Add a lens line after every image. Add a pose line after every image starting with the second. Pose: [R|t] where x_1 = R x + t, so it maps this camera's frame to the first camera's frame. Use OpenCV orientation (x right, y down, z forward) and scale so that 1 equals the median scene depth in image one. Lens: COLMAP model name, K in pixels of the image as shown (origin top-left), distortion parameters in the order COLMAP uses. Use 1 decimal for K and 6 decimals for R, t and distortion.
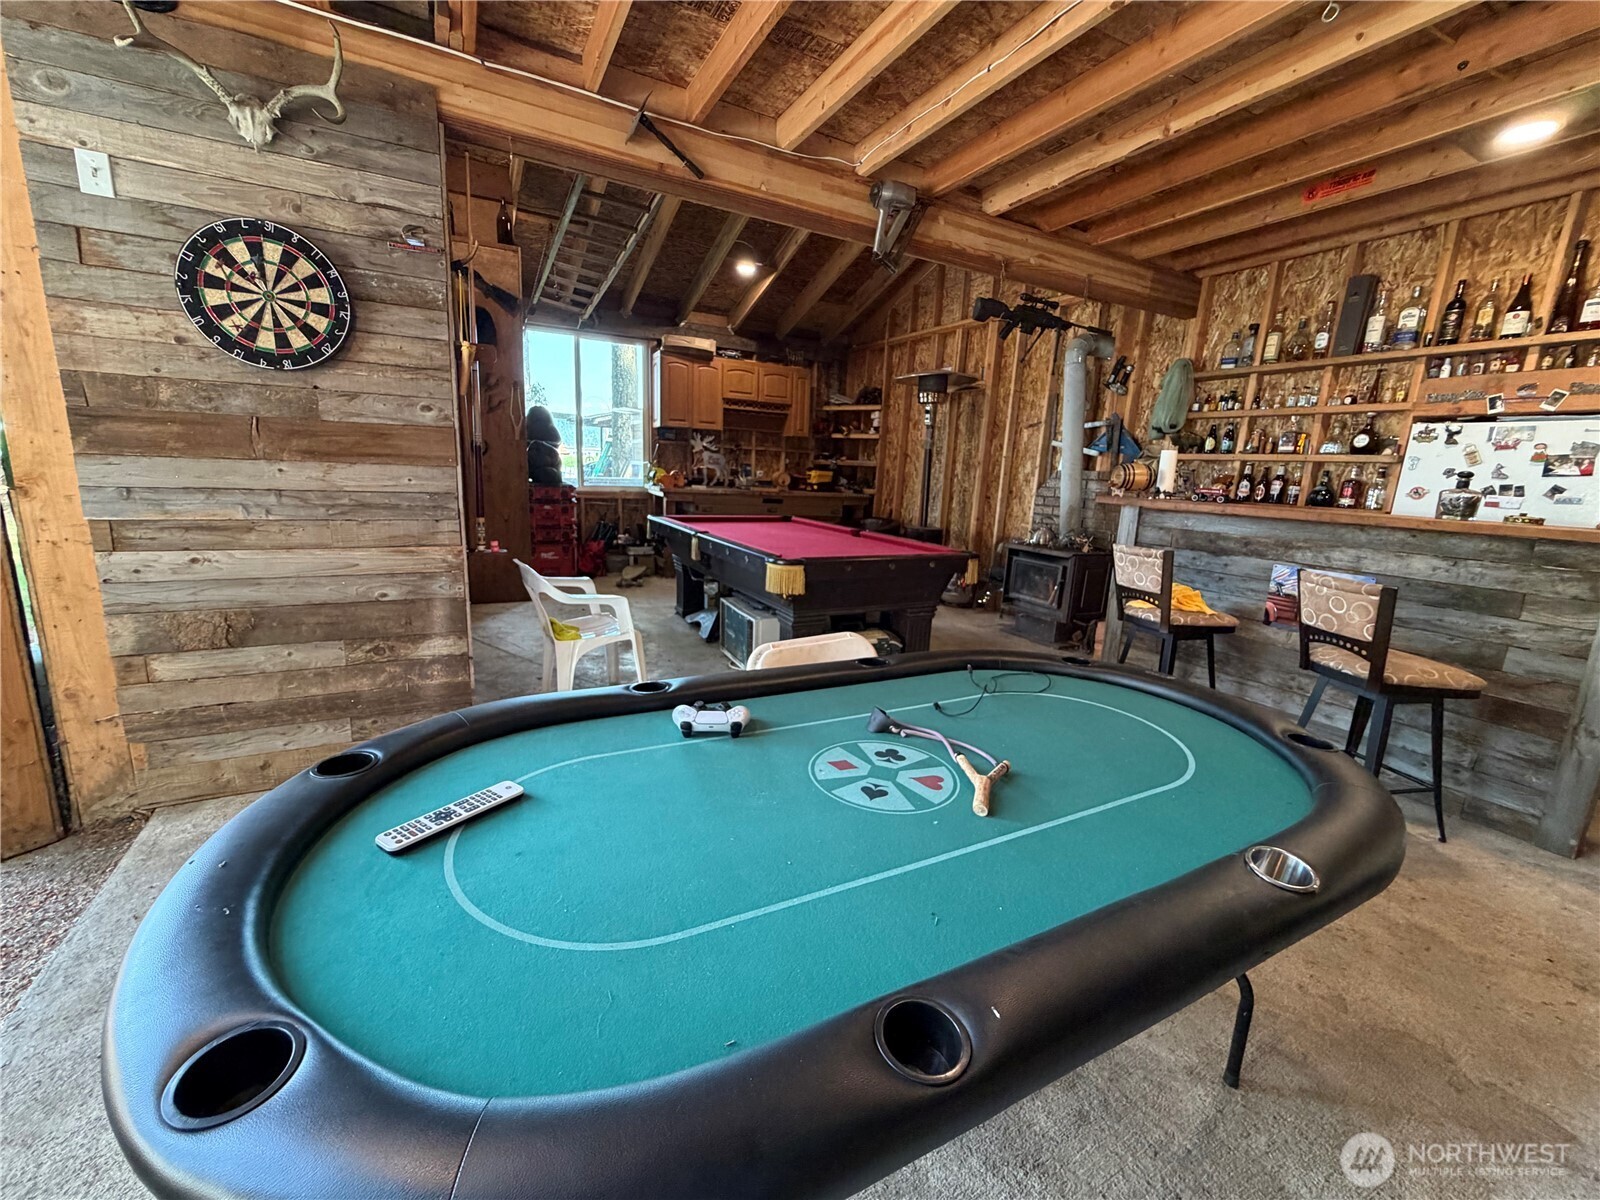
lens RADIAL K [[643.2, 0, 800.2], [0, 643.2, 600.2], [0, 0, 1]] dist [0.000859, 0.000362]
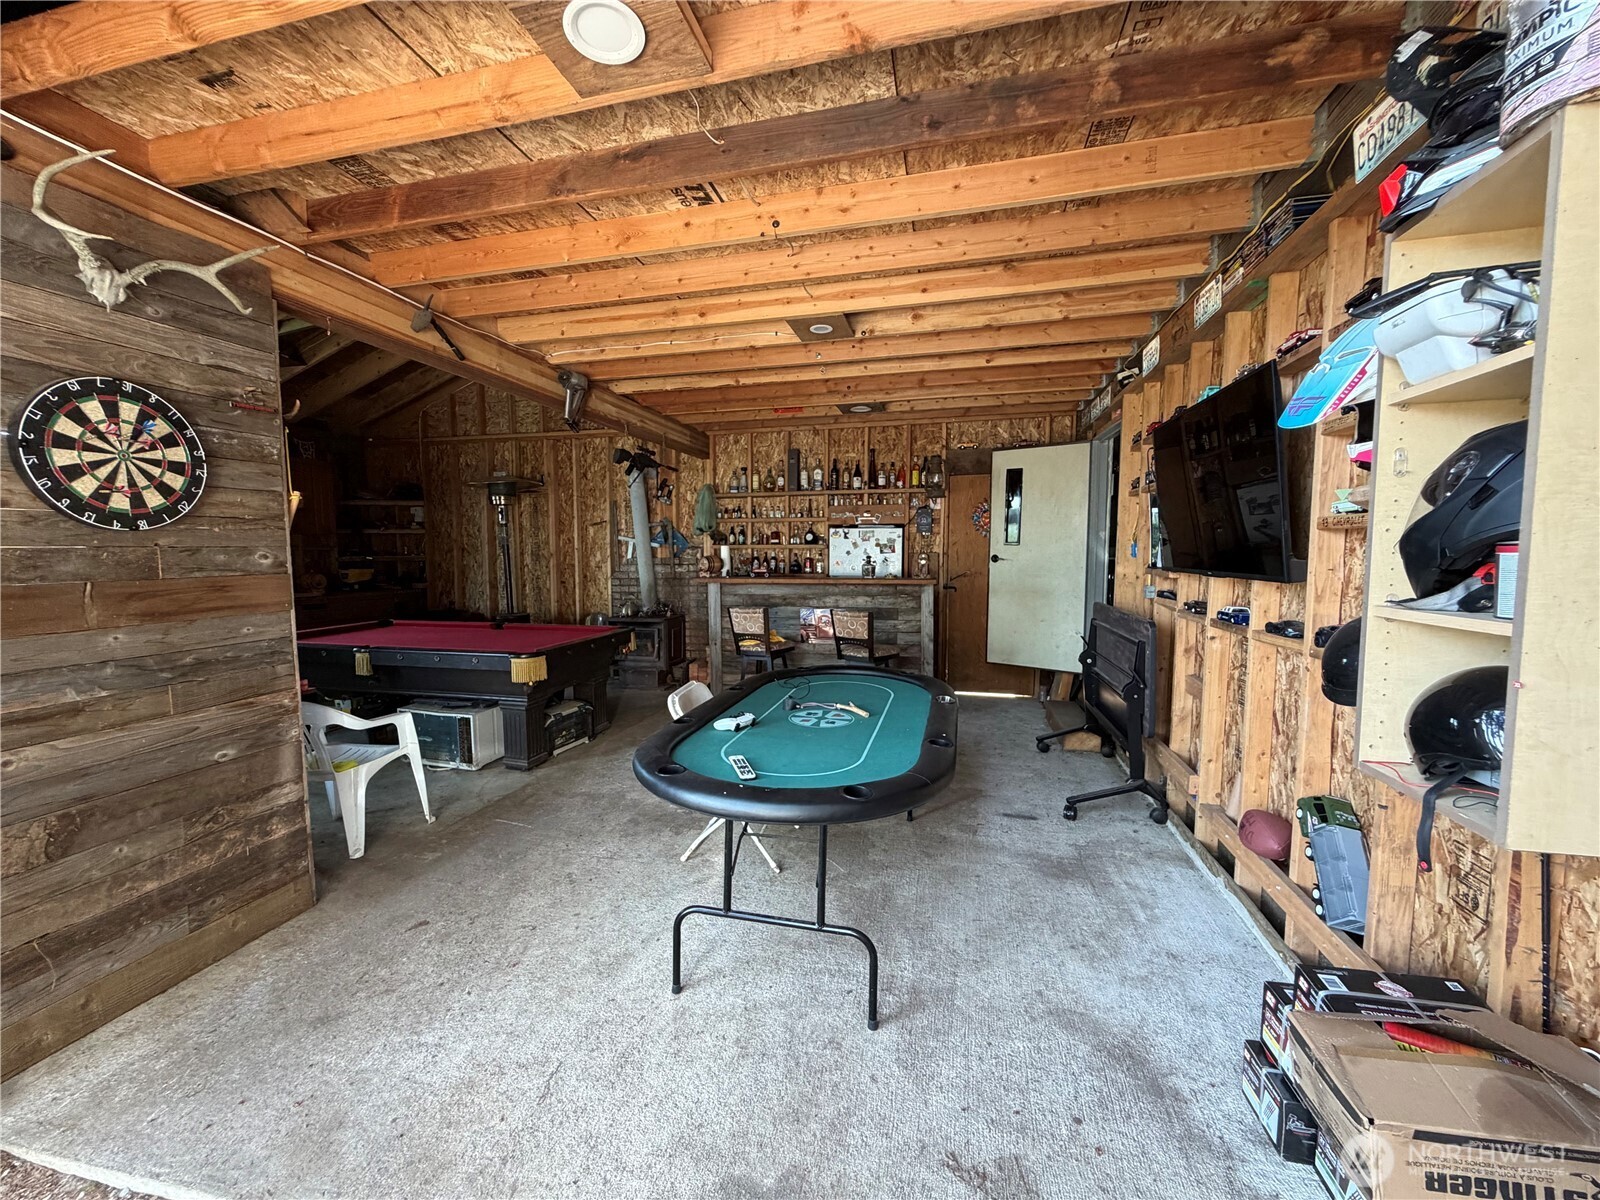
lens RADIAL K [[643.2, 0, 802.4], [0, 643.2, 599.5], [0, 0, 1]] dist [0.000859, 0.000362]
pose [[0.660136, -0.108589, 0.743256, -0.711016], [0.186813, 0.982139, -0.022432, -0.048857], [-0.727545, 0.153658, 0.668631, -0.248203]]
